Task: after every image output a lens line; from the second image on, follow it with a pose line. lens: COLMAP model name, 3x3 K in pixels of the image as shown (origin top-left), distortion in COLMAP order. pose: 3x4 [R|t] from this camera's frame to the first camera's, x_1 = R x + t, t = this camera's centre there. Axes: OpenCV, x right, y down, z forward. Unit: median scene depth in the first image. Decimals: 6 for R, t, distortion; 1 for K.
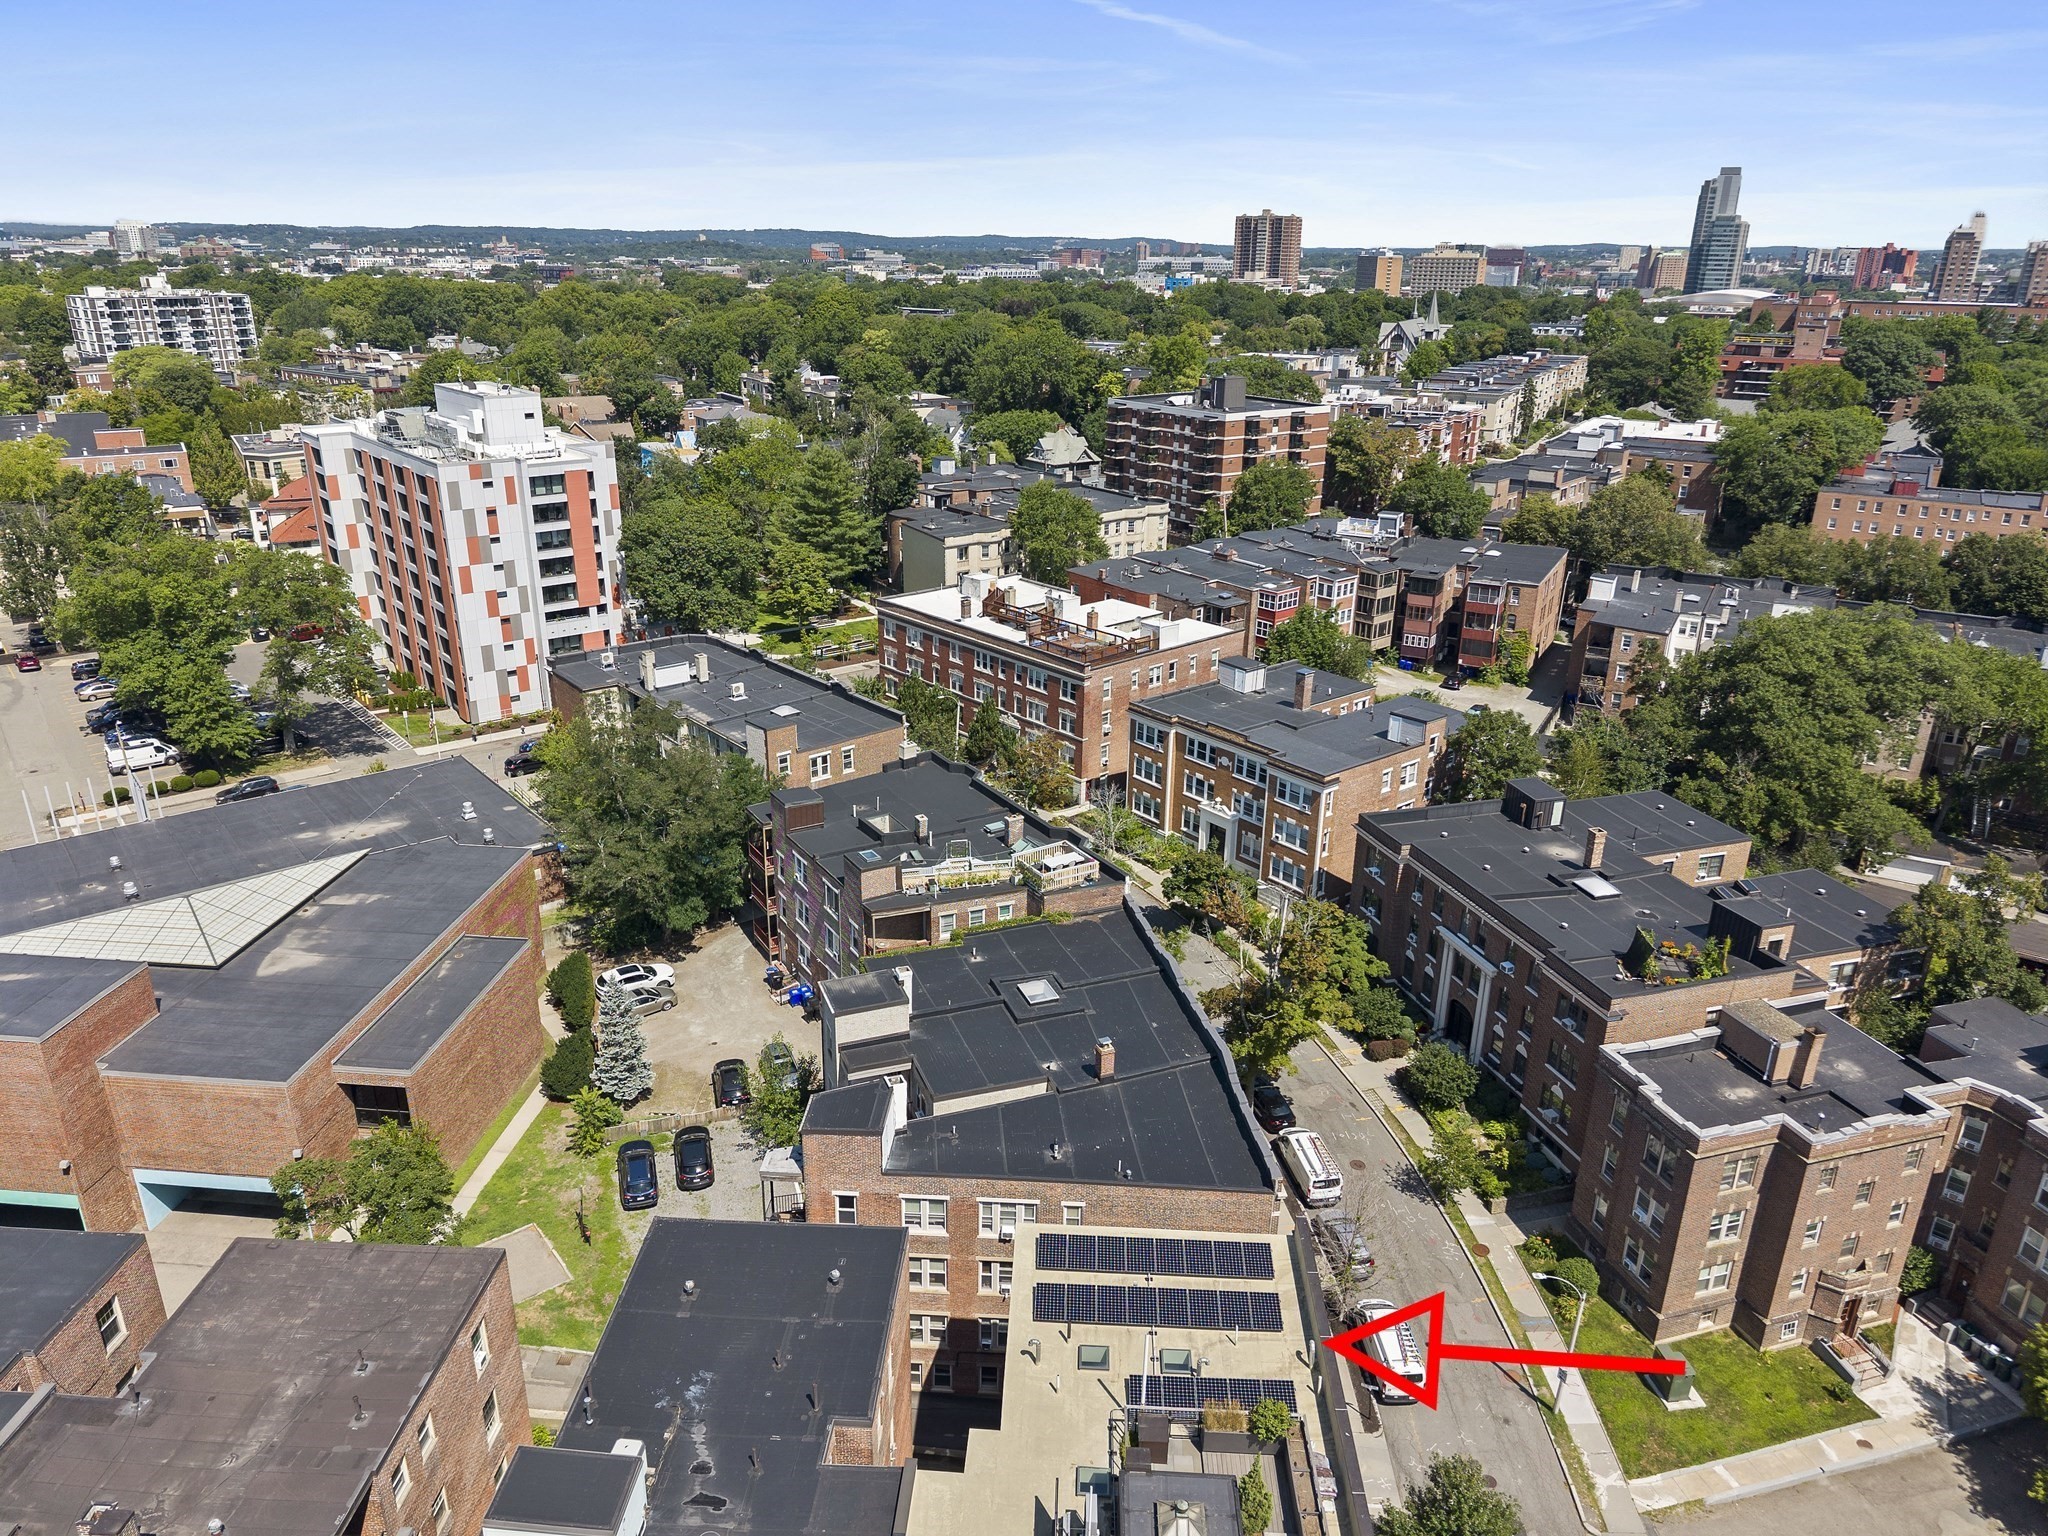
lens RADIAL K [[1368.1, 0, 1024.0], [0, 1368.1, 768.0], [0, 0, 1]] dist [0.035647, -0.039227]
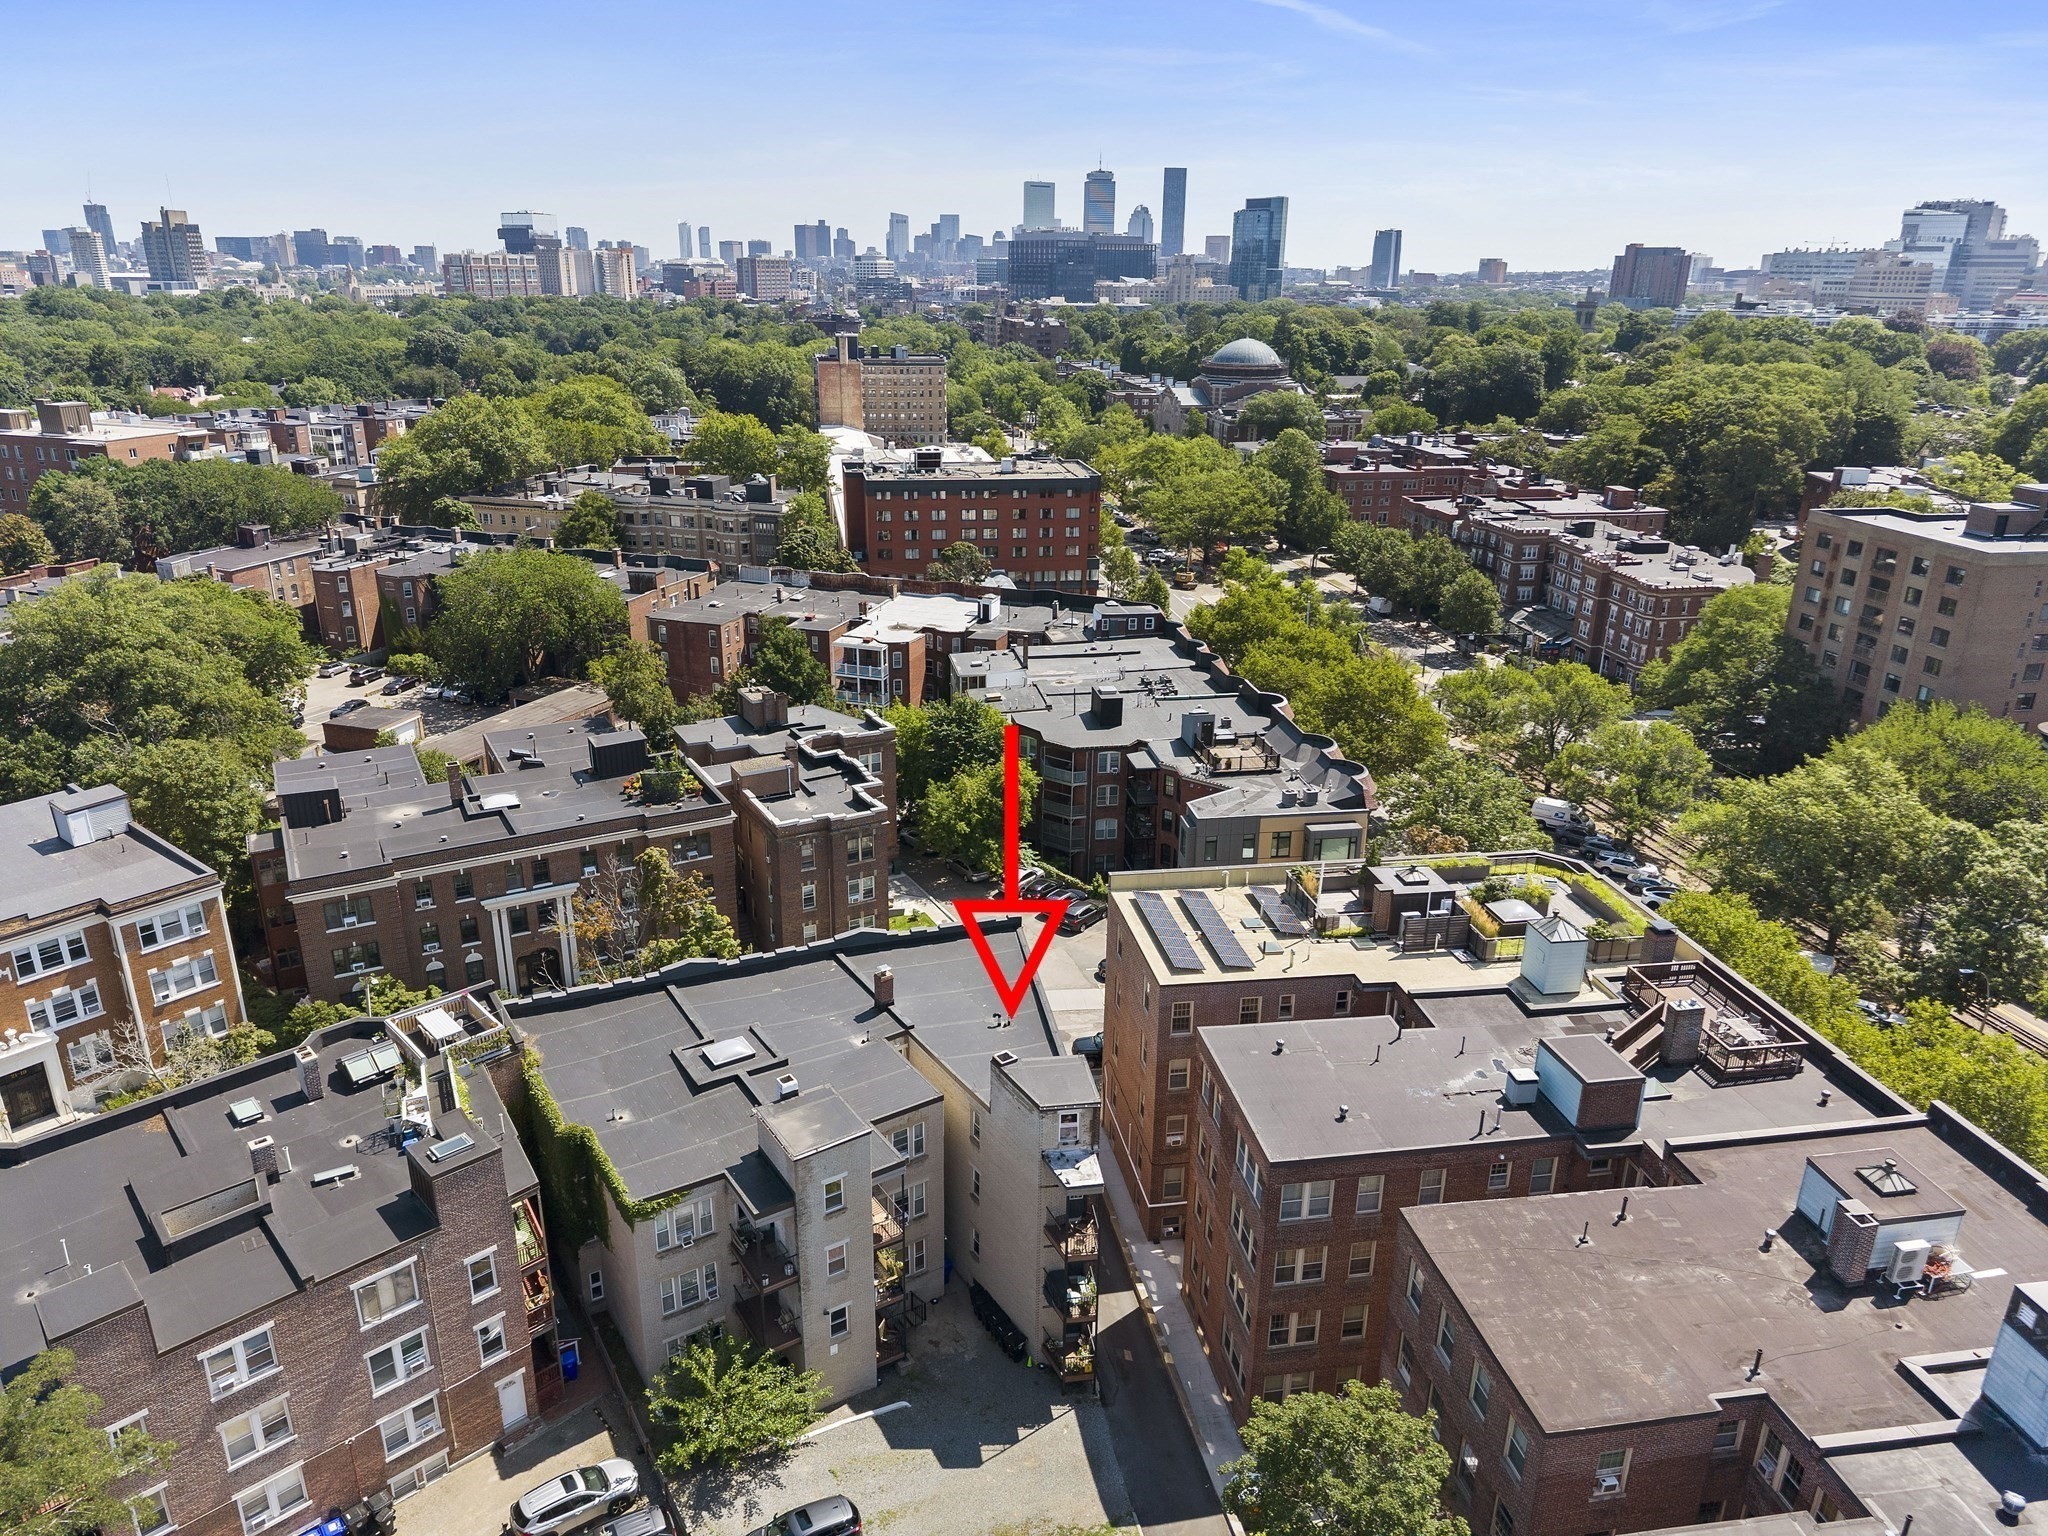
lens RADIAL K [[1368.1, 0, 1024.0], [0, 1368.1, 768.0], [0, 0, 1]] dist [0.035647, -0.039227]
pose [[-0.223122, -0.345154, 0.911639, -0.506113], [0.334079, 0.851501, 0.404150, -0.183101], [-0.915755, 0.394734, -0.074680, 0.551068]]
